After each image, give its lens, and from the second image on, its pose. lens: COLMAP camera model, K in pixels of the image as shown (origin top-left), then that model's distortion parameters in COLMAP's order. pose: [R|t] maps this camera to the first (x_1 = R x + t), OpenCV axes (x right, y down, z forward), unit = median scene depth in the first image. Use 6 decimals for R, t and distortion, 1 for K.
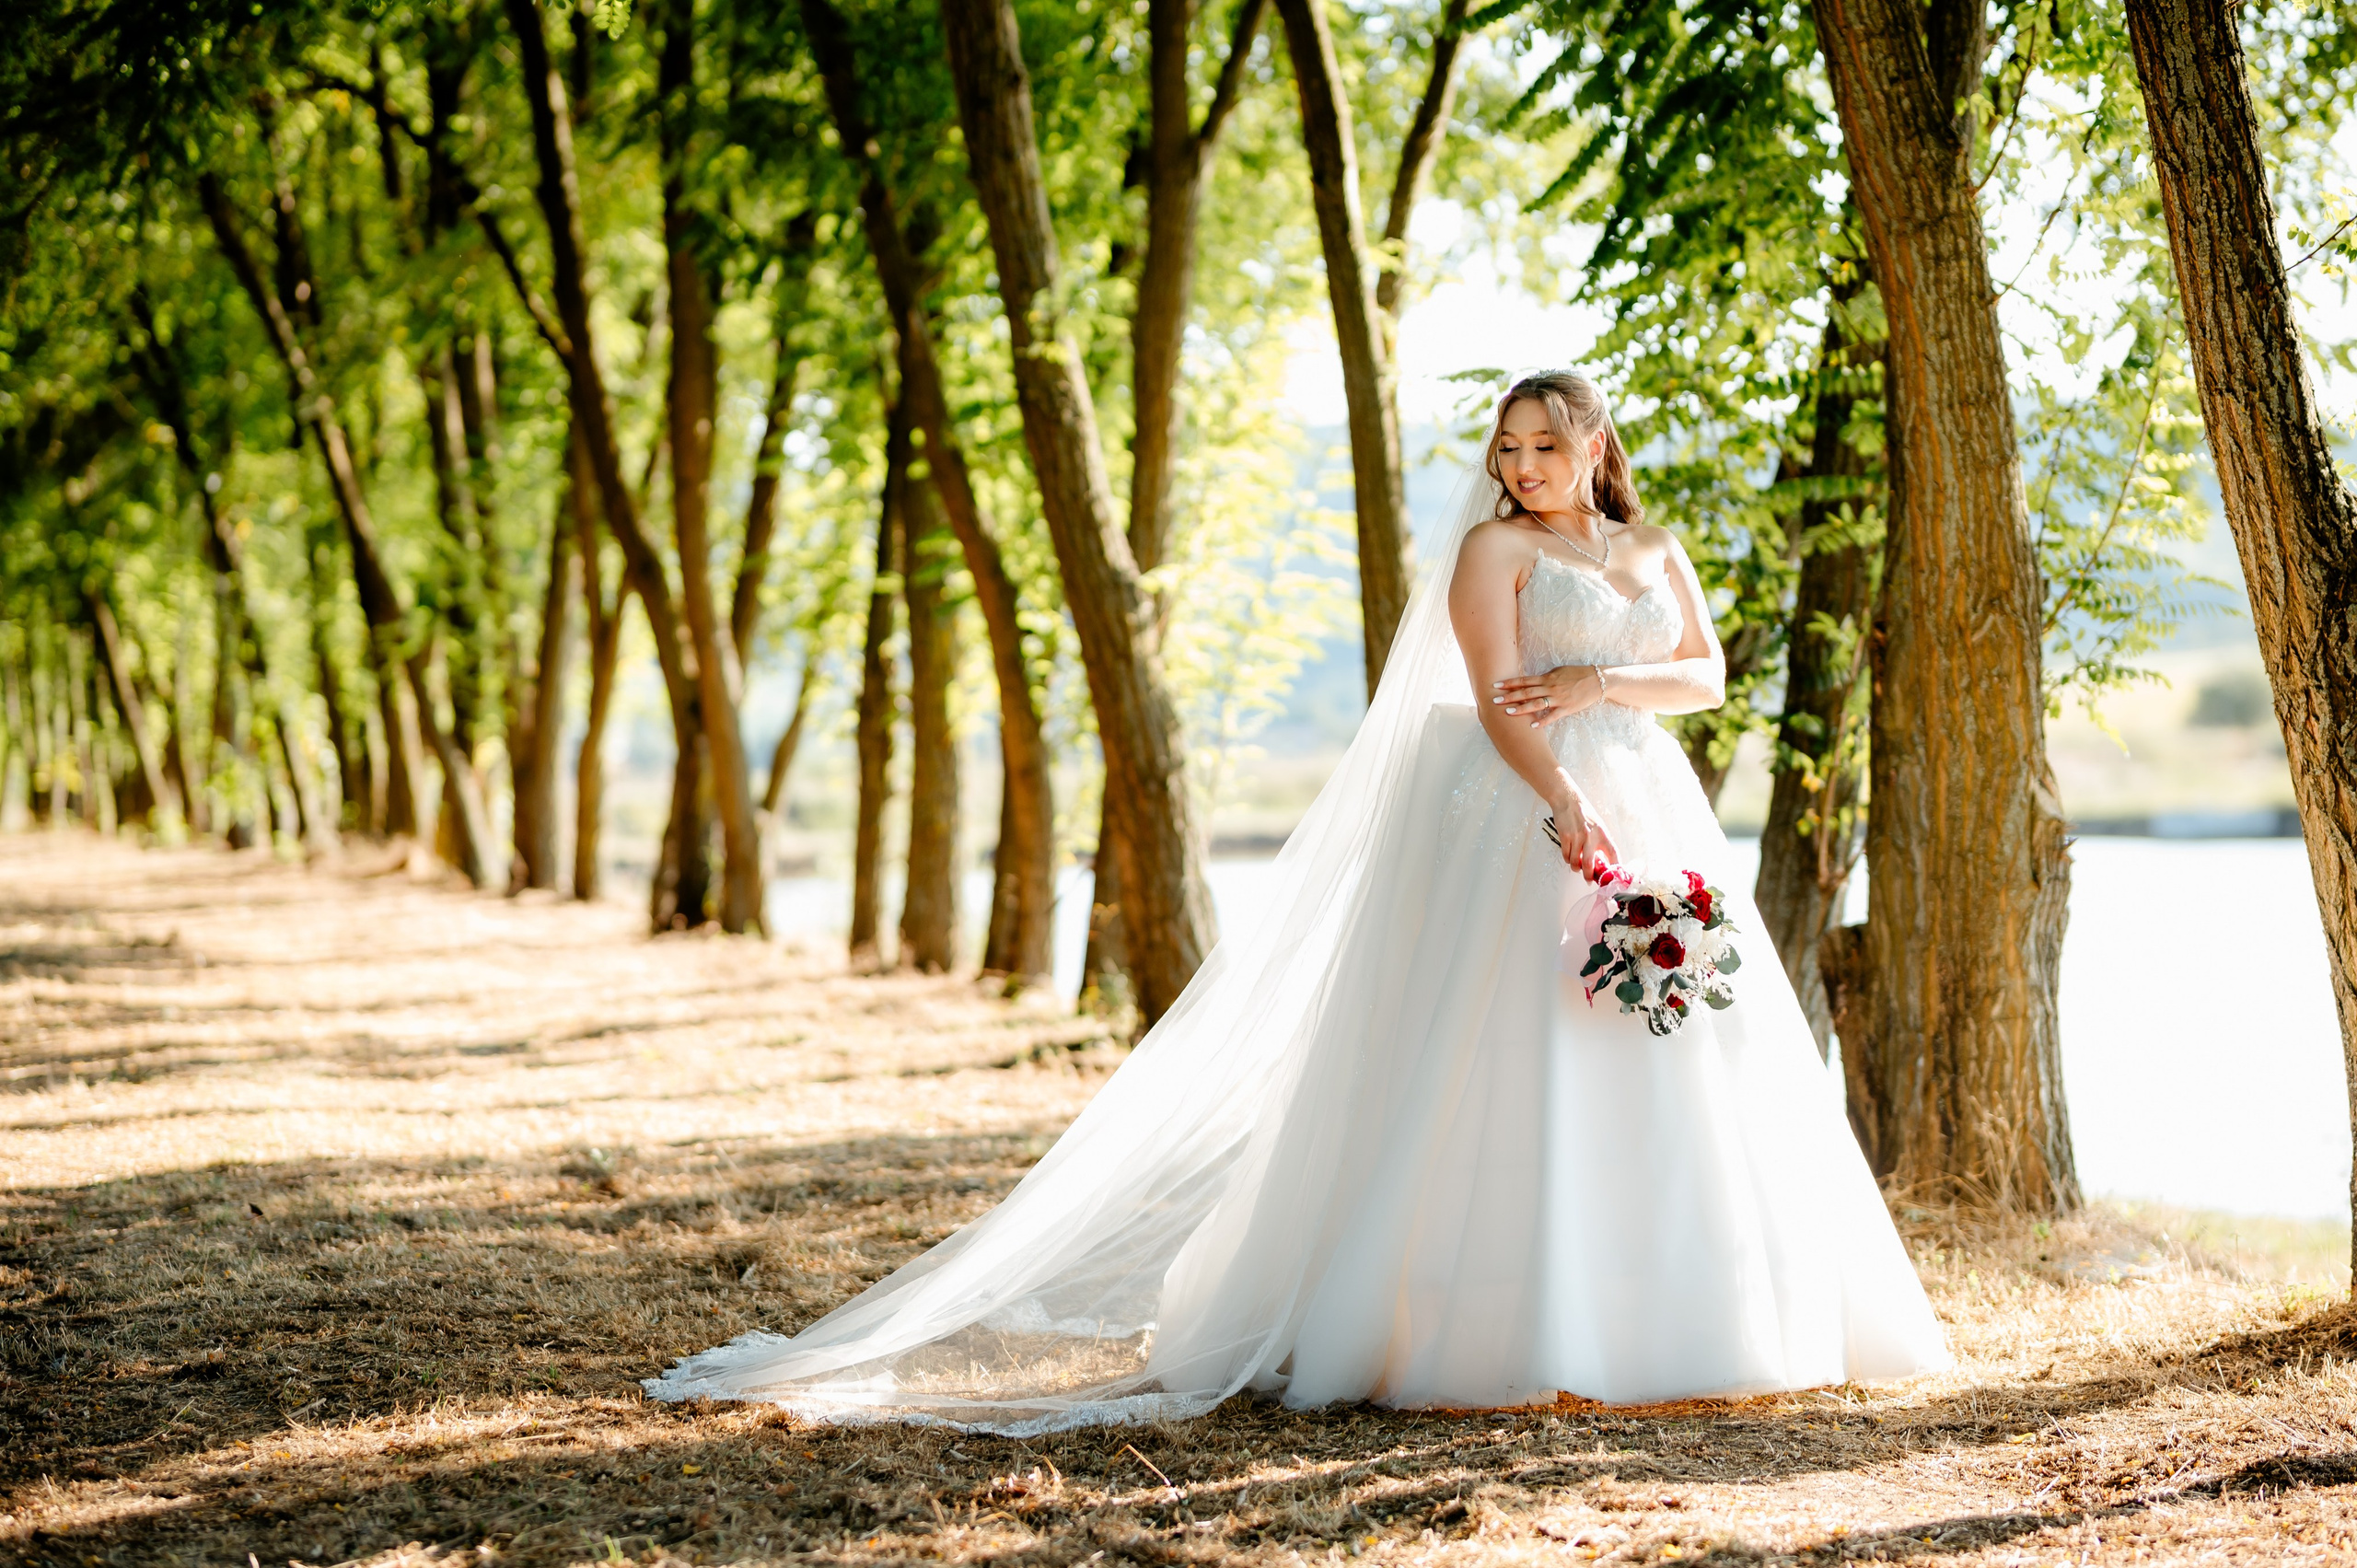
lens RADIAL K [[6072.3, 0, 1178.5], [0, 6072.3, 784.0], [0, 0, 1]] dist [-0.108269, -0.536675]
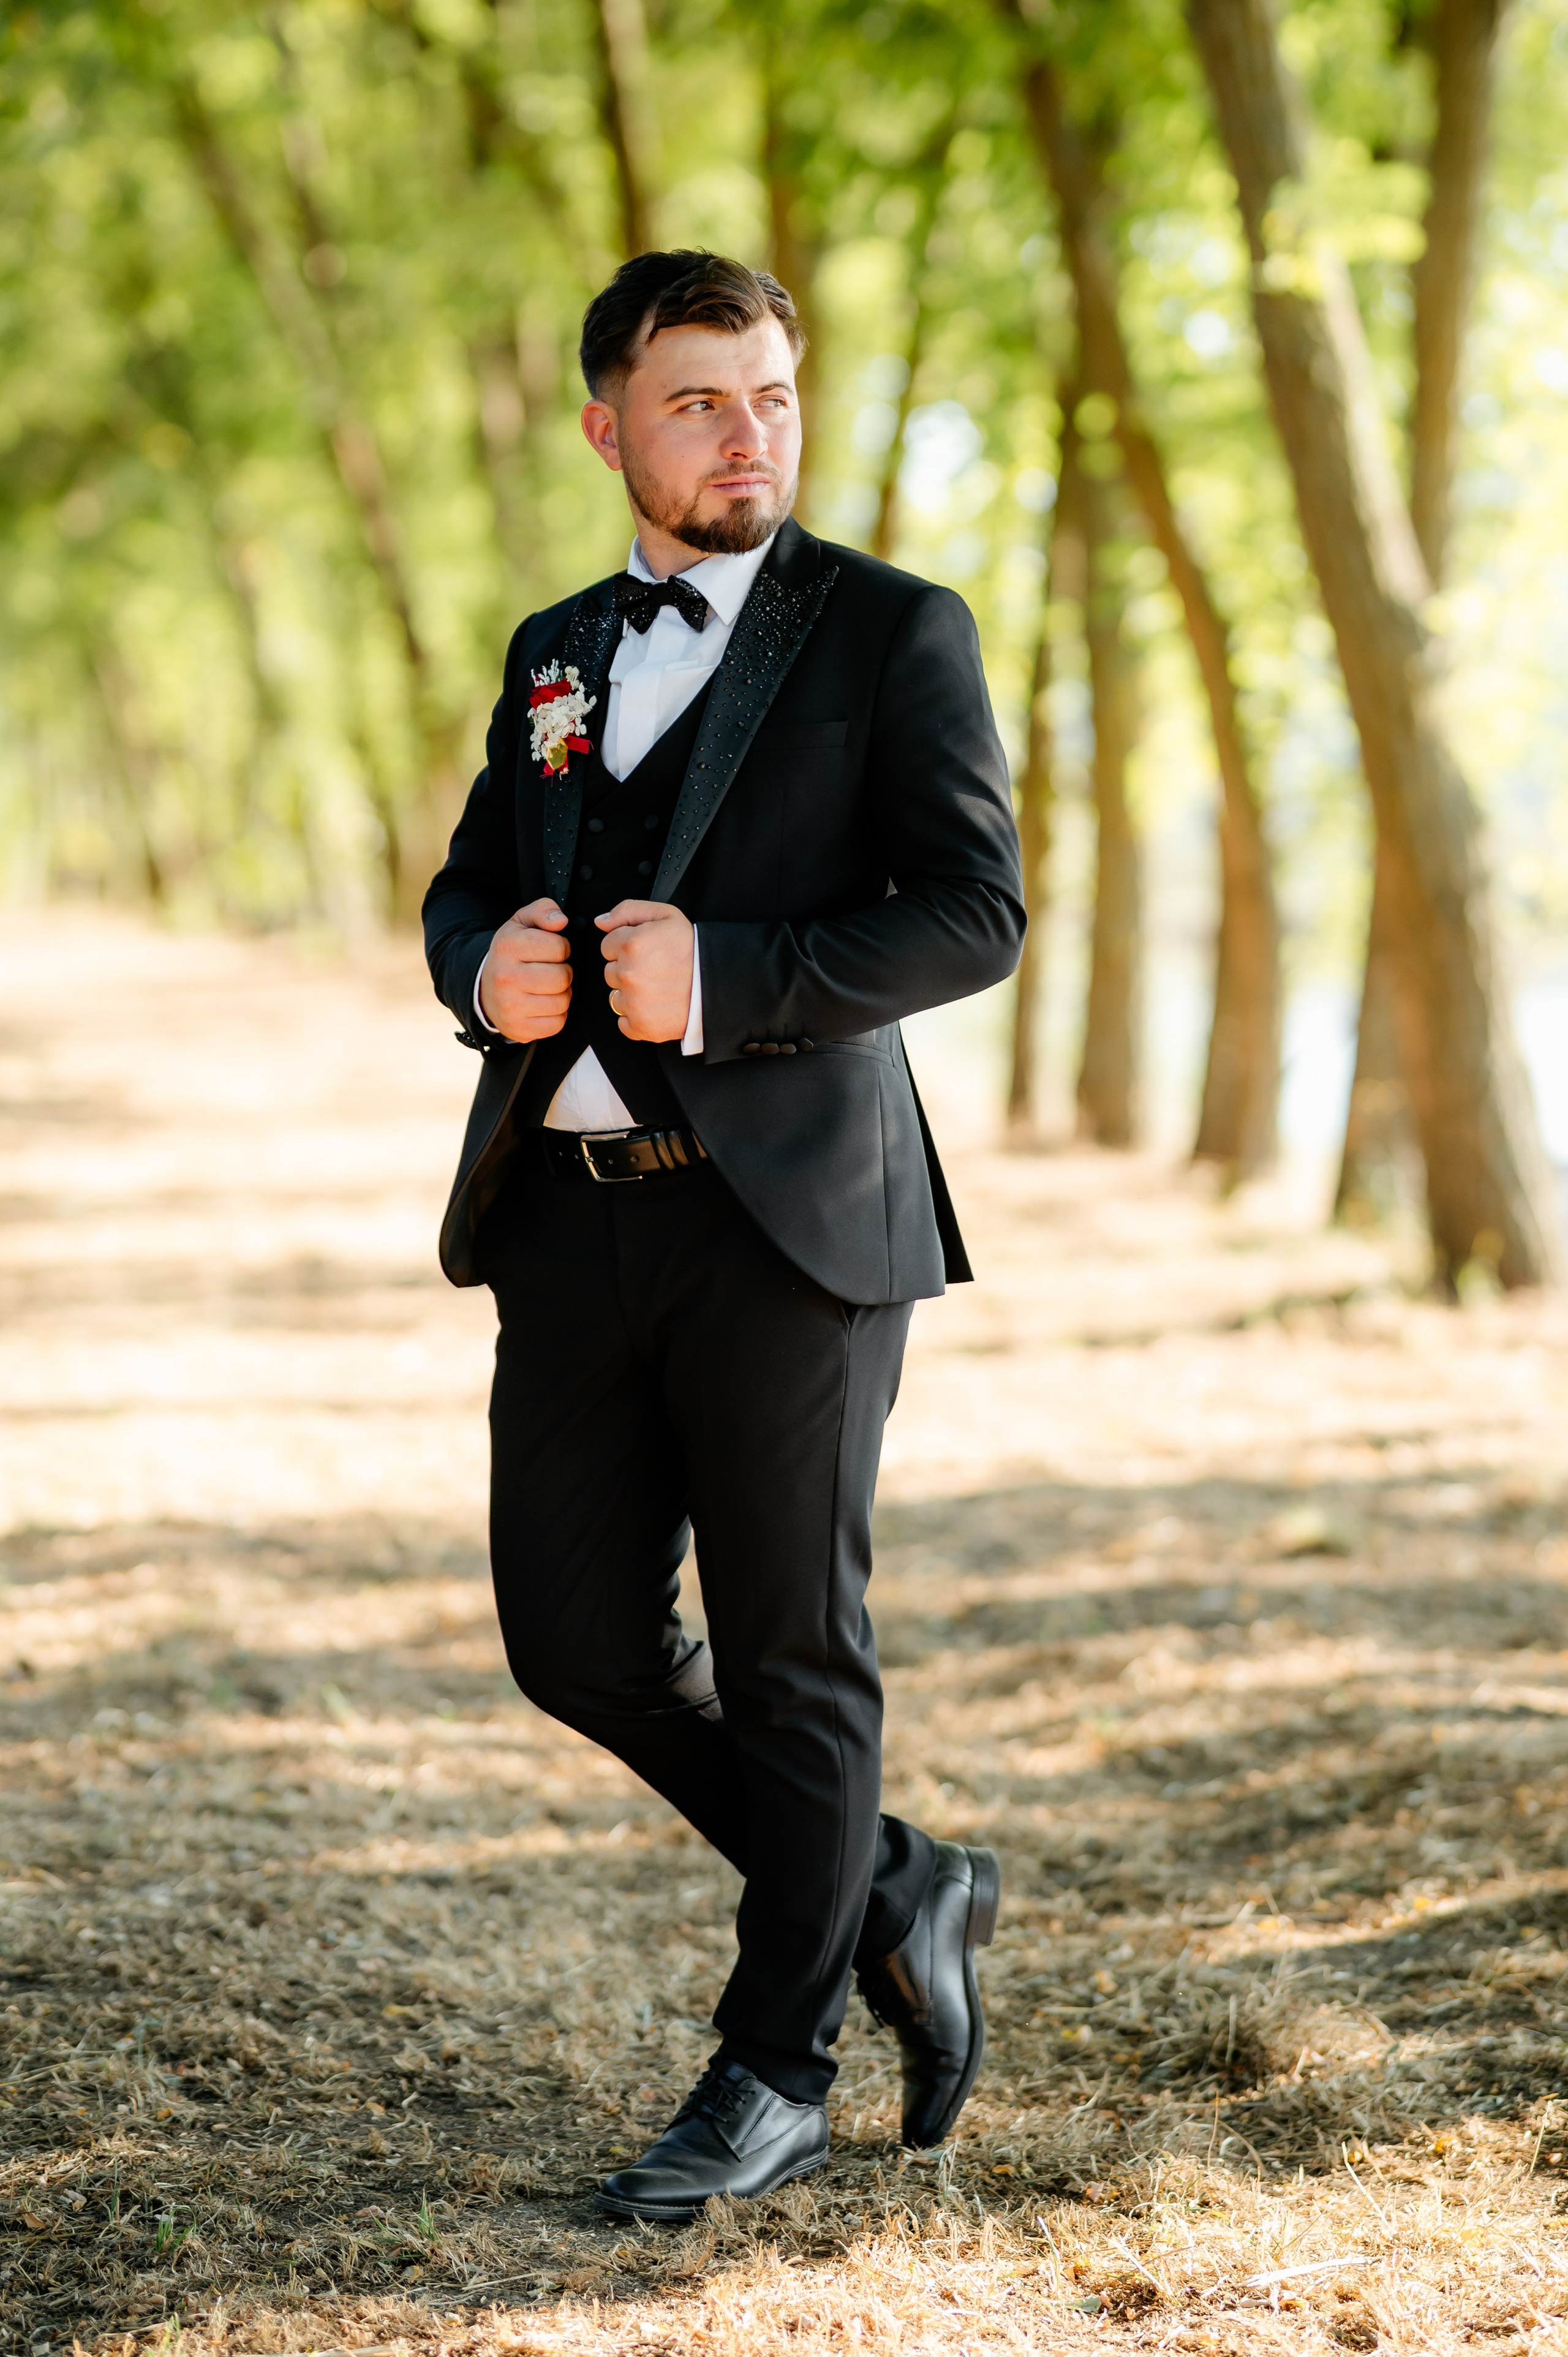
lens RADIAL K [[6547.6, 0, 785.5], [0, 6547.6, 1307.3], [0, 0, 1]] dist [-0.134732, -0.147497]
pose [[0.996396, 0.006943, -0.084543, -0.020280], [-0.000991, 0.997530, 0.070238, -0.008692], [0.084822, -0.069901, 0.993941, 0.322162]]
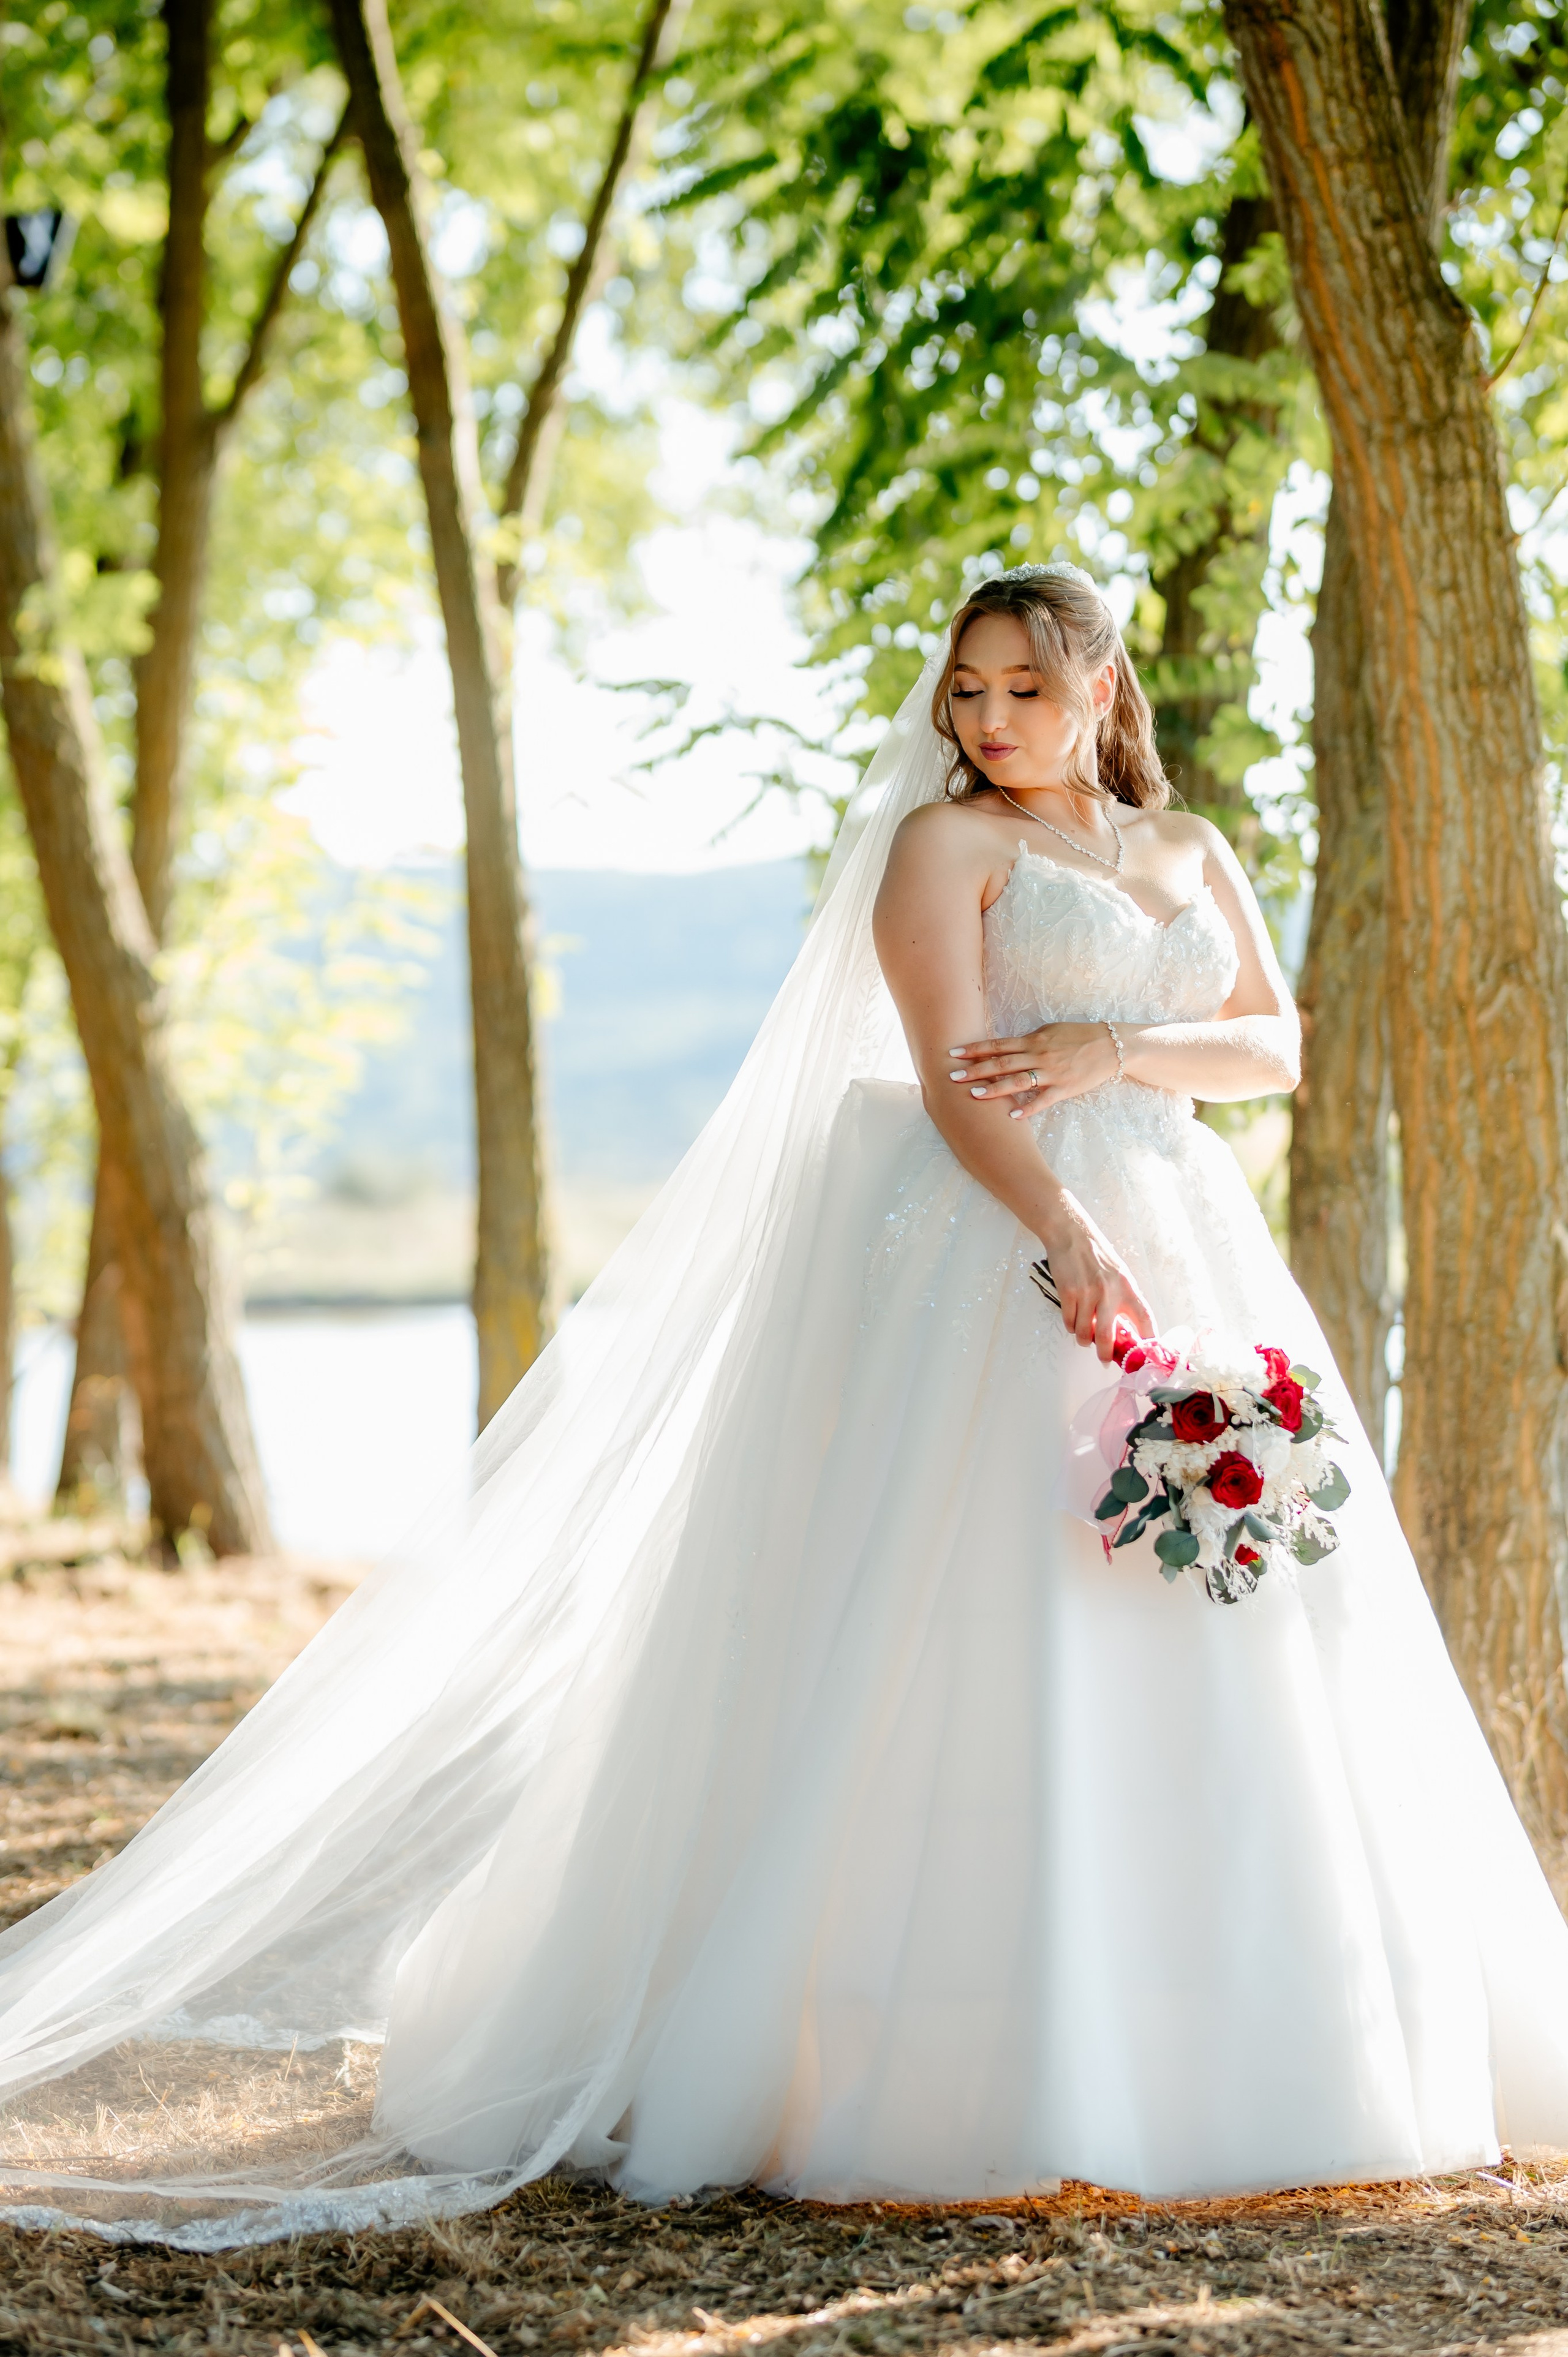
lens RADIAL K [[6478.0, 0, 782.5], [0, 6478.0, 1077.4], [0, 0, 1]] dist [0.032637, -0.947250]
pose [[0.993132, 0.014373, 0.116115, -0.028798], [-0.011322, 0.999574, -0.026899, 0.003073], [-0.116452, 0.025400, 0.992871, 0.208079]]
